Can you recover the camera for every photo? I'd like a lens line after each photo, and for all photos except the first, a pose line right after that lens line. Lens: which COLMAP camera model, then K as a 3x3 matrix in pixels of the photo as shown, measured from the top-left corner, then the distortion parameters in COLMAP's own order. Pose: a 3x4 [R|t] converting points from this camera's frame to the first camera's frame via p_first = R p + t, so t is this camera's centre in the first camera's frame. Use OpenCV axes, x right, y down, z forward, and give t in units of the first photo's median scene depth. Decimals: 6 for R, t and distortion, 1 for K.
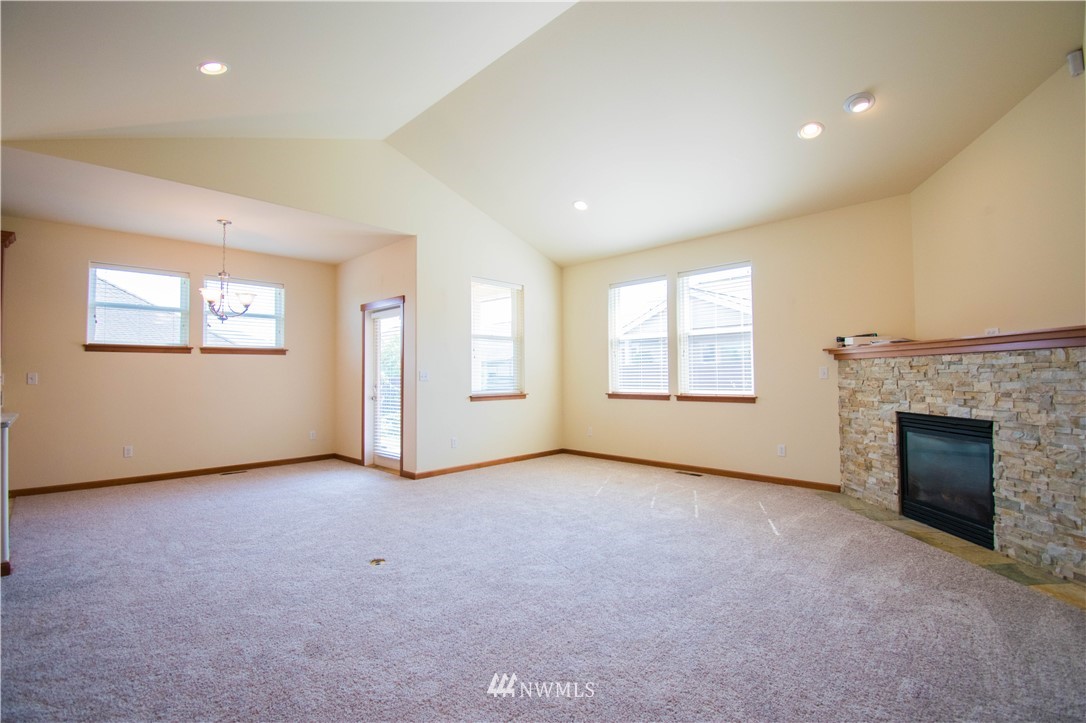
lens RADIAL K [[488.0, 0, 549.3], [0, 488.0, 359.3], [0, 0, 1]] dist [0.014542, -0.022327]
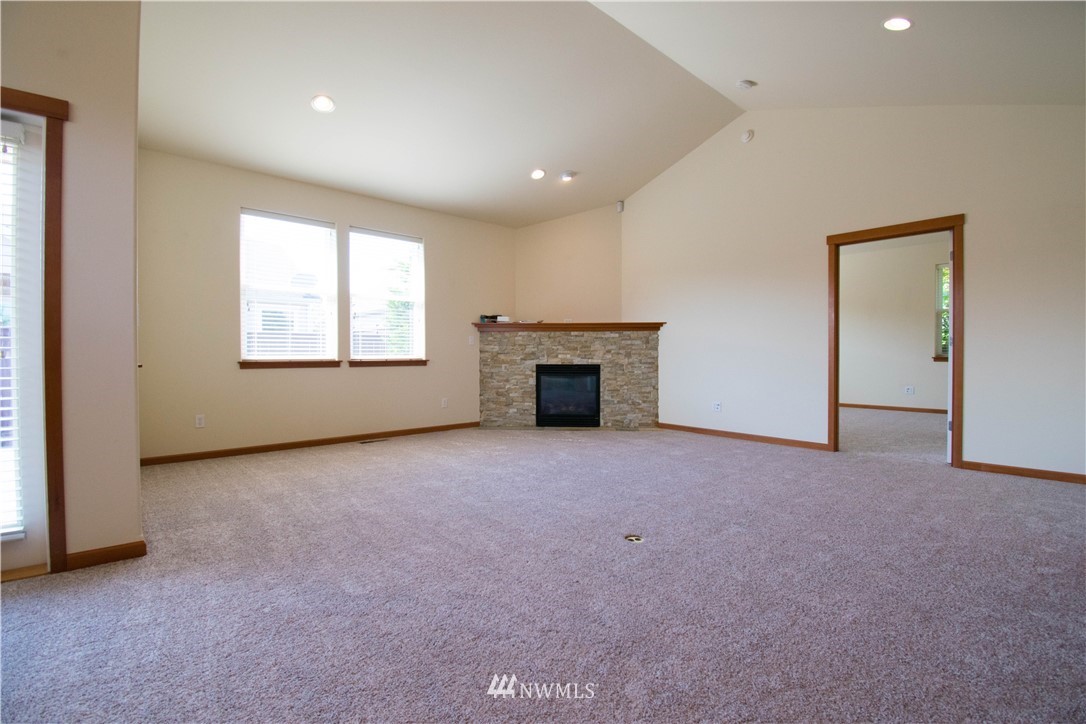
lens RADIAL K [[488.0, 0, 549.3], [0, 488.0, 359.8], [0, 0, 1]] dist [0.014542, -0.022327]
pose [[0.077600, -0.003182, 0.996979, -0.807939], [-0.032578, 0.999453, 0.005725, 0.070101], [-0.996452, -0.032924, 0.077454, 0.723674]]
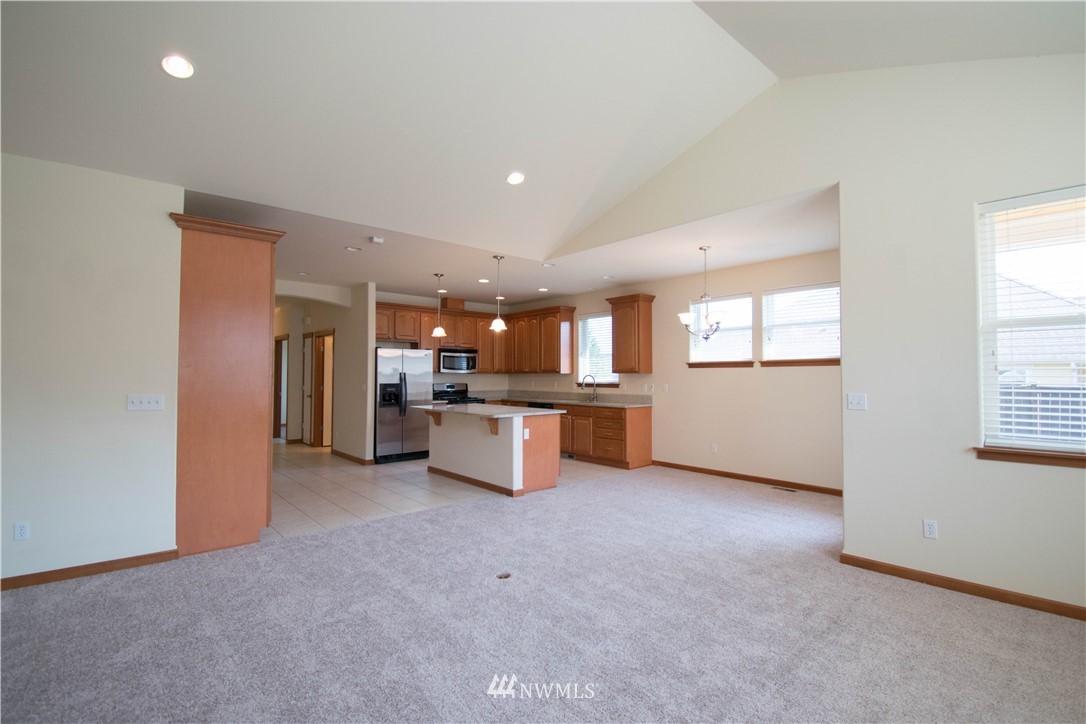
lens RADIAL K [[488.0, 0, 549.3], [0, 488.0, 359.8], [0, 0, 1]] dist [0.014542, -0.022327]
pose [[-0.078227, -0.024356, -0.996638, 0.480236], [0.032065, 0.999123, -0.026933, -0.017253], [0.996420, -0.034064, -0.077378, 0.807229]]
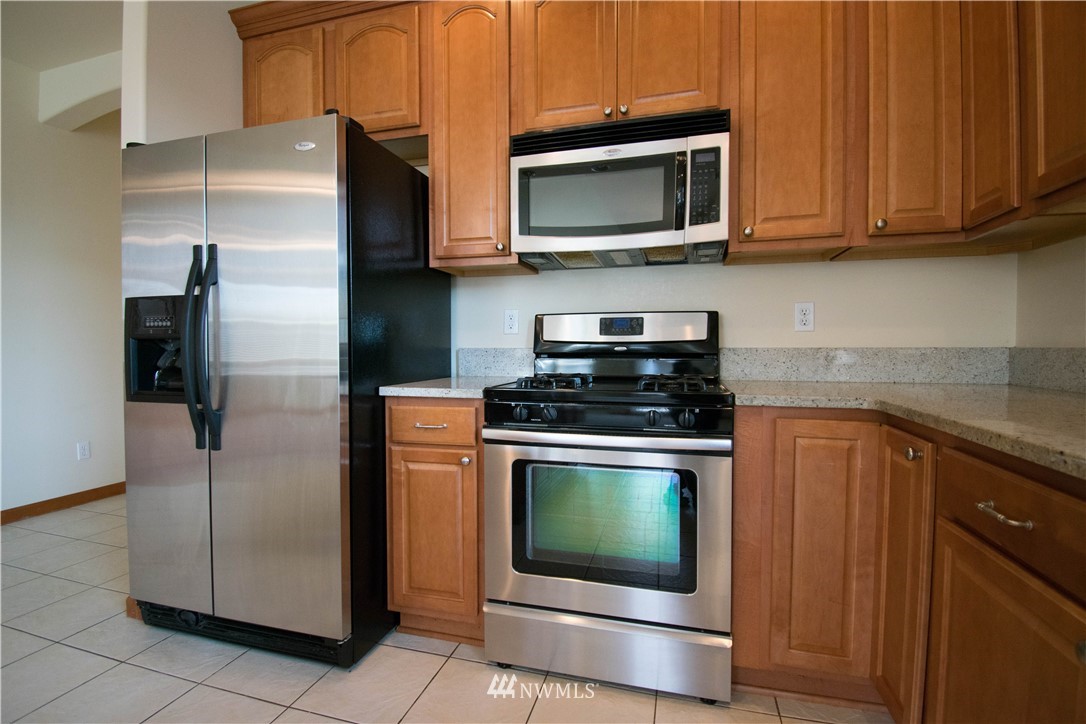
lens RADIAL K [[488.0, 0, 549.3], [0, 488.0, 359.8], [0, 0, 1]] dist [0.014542, -0.022327]
pose [[-0.877792, 0.019694, -0.478637, -1.227863], [0.021161, 0.999773, 0.002329, 0.054979], [0.478575, -0.008084, -0.878010, 0.601948]]
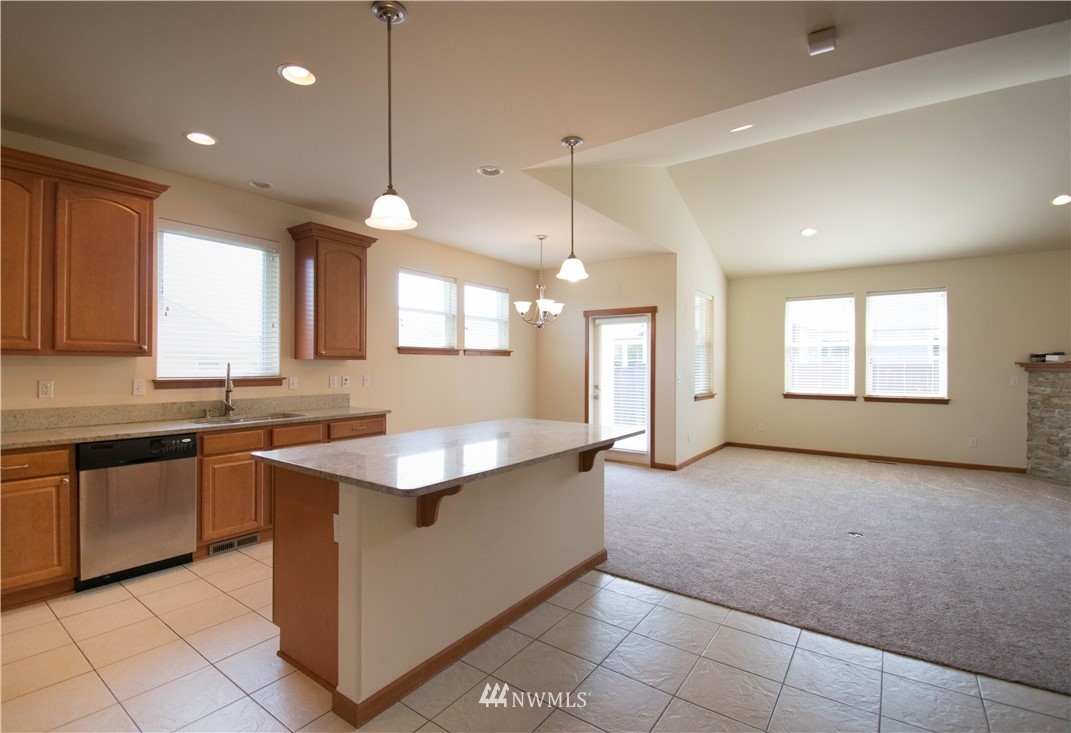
lens RADIAL K [[495.3, 0, 515.4], [0, 495.3, 364.5], [0, 0, 1]] dist [-0.000435, -0.017350]
pose [[0.992525, 0.013017, 0.121347, -0.937331], [-0.016885, 0.999380, 0.030901, -0.034597], [-0.120870, -0.032719, 0.992129, -0.100090]]
